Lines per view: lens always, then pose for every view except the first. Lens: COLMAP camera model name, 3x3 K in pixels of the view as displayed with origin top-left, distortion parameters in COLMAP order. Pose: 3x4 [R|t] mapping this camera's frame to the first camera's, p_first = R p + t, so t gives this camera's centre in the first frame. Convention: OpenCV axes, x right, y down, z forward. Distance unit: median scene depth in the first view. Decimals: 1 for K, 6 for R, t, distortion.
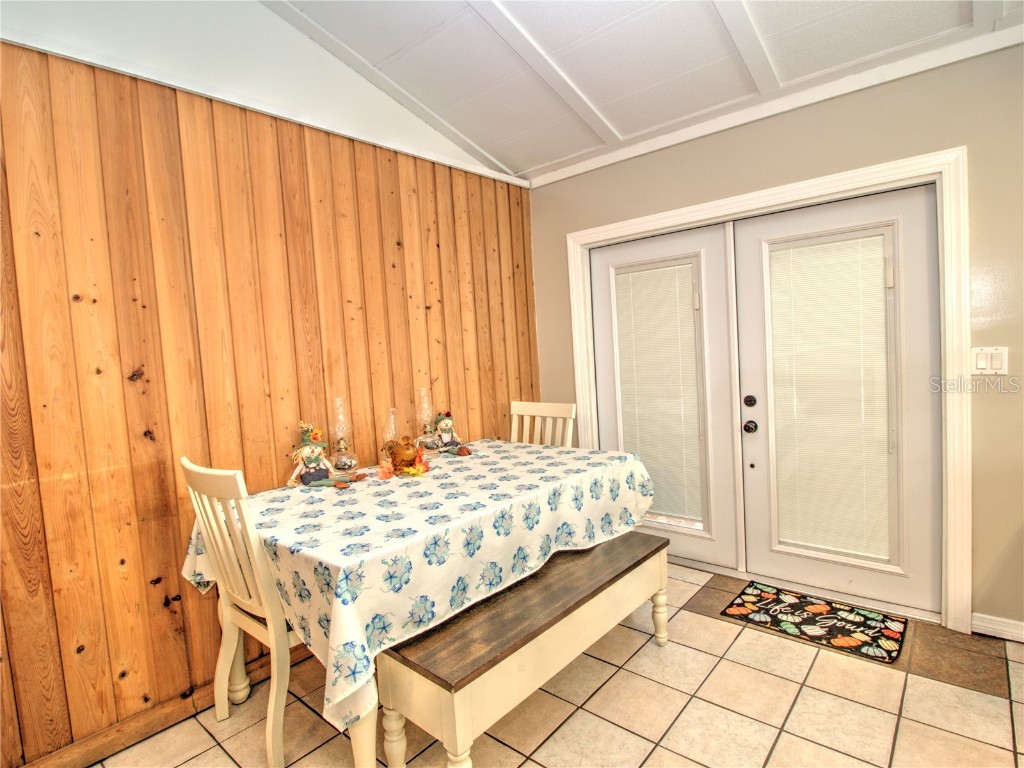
lens RADIAL K [[533.3, 0, 504.2], [0, 533.3, 377.5], [0, 0, 1]] dist [0.001961, -0.018851]
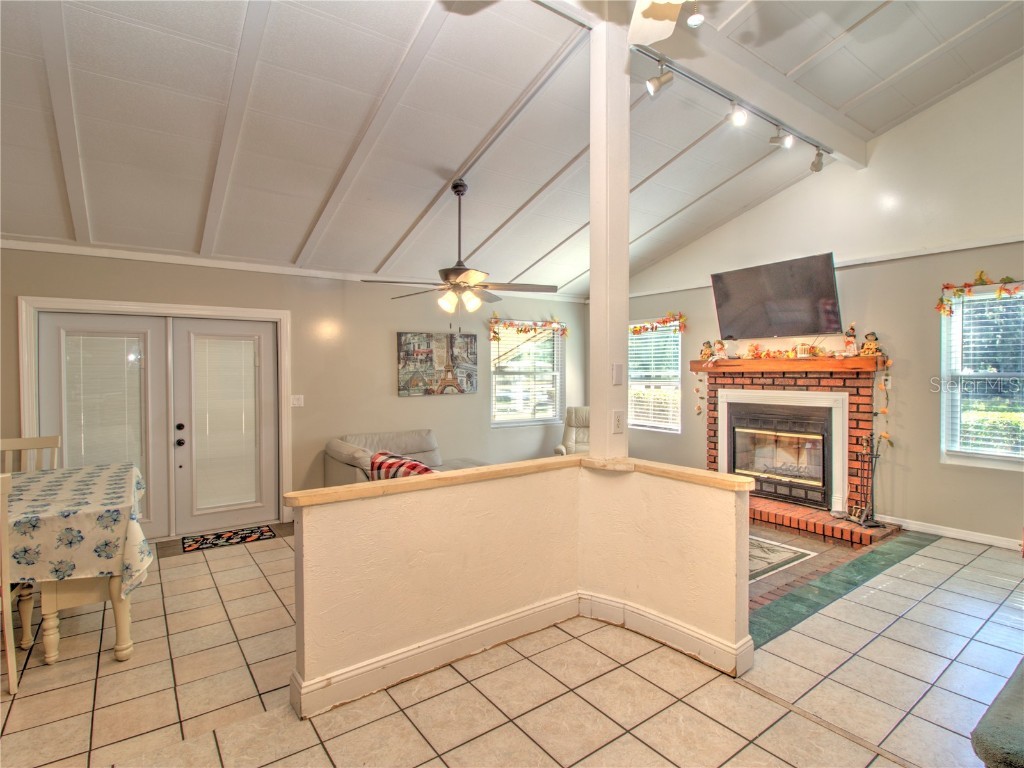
lens RADIAL K [[534.7, 0, 514.8], [0, 534.7, 377.5], [0, 0, 1]] dist [-0.004155, -0.002222]
pose [[0.225350, 0.044845, 0.973245, -1.083495], [0.045963, 0.997339, -0.056598, 0.039789], [-0.973193, 0.057487, 0.222689, -0.450362]]
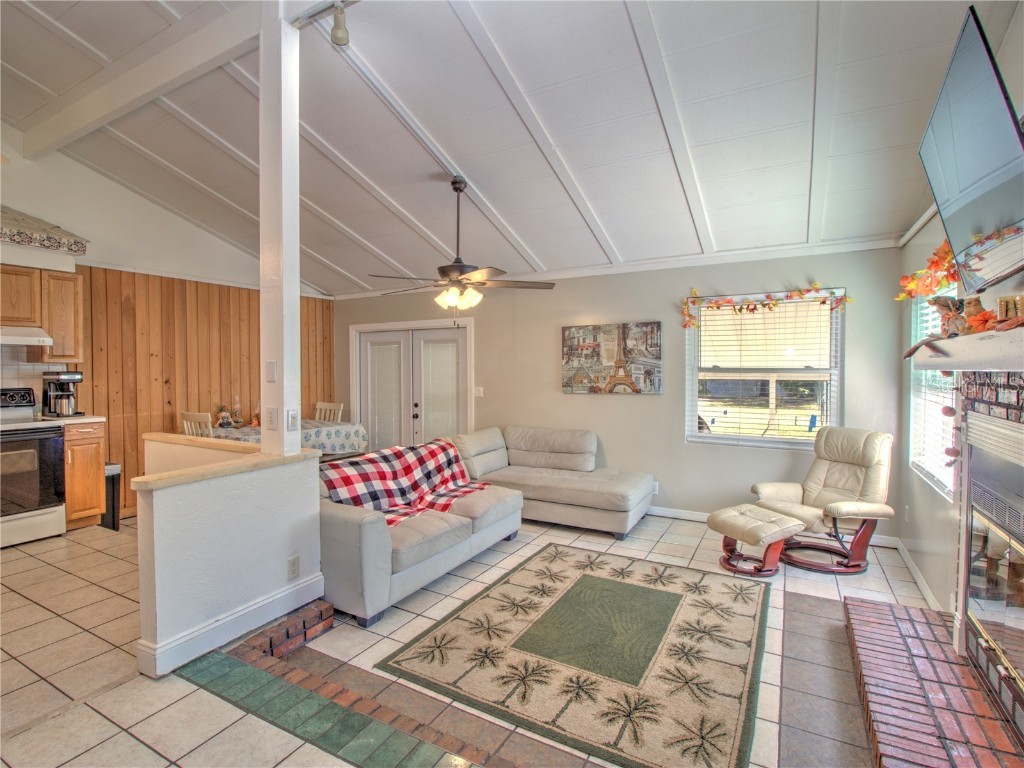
lens RADIAL K [[529.9, 0, 455.2], [0, 529.9, 380.4], [0, 0, 1]] dist [-0.001152, -0.000984]
pose [[0.986504, 0.052805, 0.154986, 0.309366], [-0.046925, 0.998042, -0.041360, 0.027531], [-0.156867, 0.033529, 0.987050, -1.610676]]
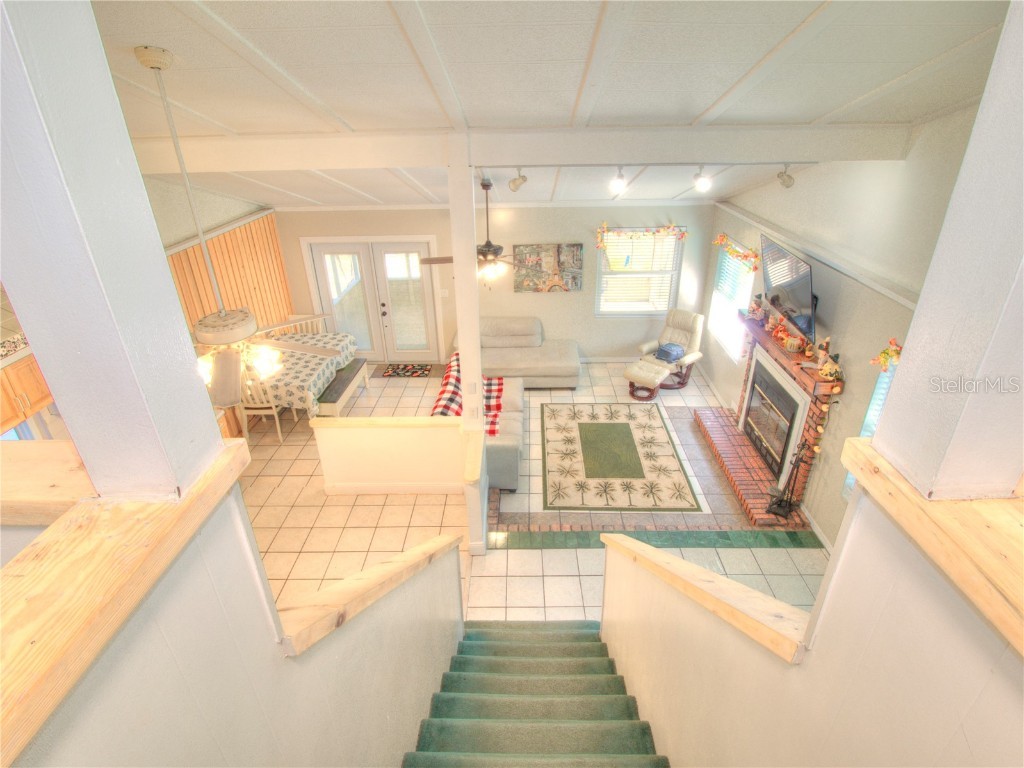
lens RADIAL K [[533.3, 0, 504.2], [0, 533.3, 377.5], [0, 0, 1]] dist [0.001961, -0.018851]
pose [[0.777717, -0.248312, 0.577492, -0.918770], [0.016032, 0.926211, 0.376665, -0.779075], [-0.628410, -0.283680, 0.724311, -1.866407]]
